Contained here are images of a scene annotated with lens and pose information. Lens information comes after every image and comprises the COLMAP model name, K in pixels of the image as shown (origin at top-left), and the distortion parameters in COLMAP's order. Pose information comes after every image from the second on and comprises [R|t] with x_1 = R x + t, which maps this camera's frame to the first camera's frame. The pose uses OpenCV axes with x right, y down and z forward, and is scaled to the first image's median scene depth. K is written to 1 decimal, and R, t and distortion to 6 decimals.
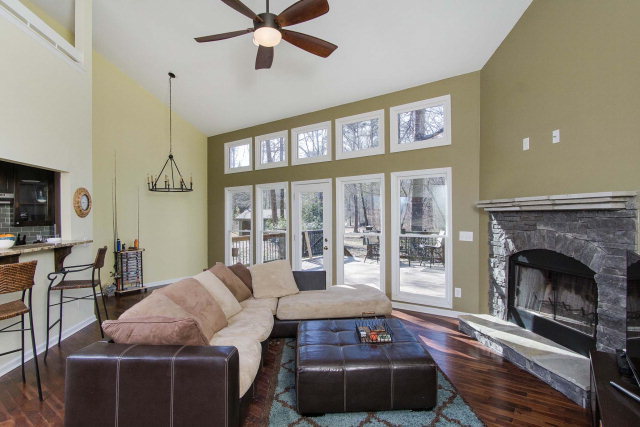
lens RADIAL K [[342.2, 0, 318.8], [0, 342.2, 214.3], [0, 0, 1]] dist [-0.020077, 0.002204]
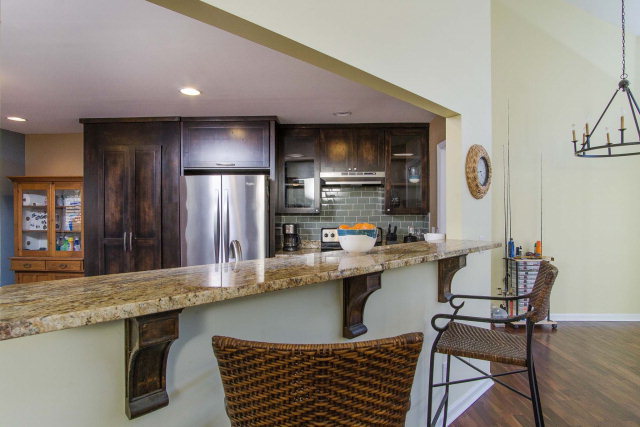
lens RADIAL K [[342.2, 0, 318.8], [0, 342.2, 214.3], [0, 0, 1]] dist [-0.020077, 0.002204]
pose [[0.586177, 0.019285, -0.809953, -0.350263], [-0.008117, 0.999806, 0.017931, 0.022888], [0.810142, -0.003936, 0.586220, 0.409108]]
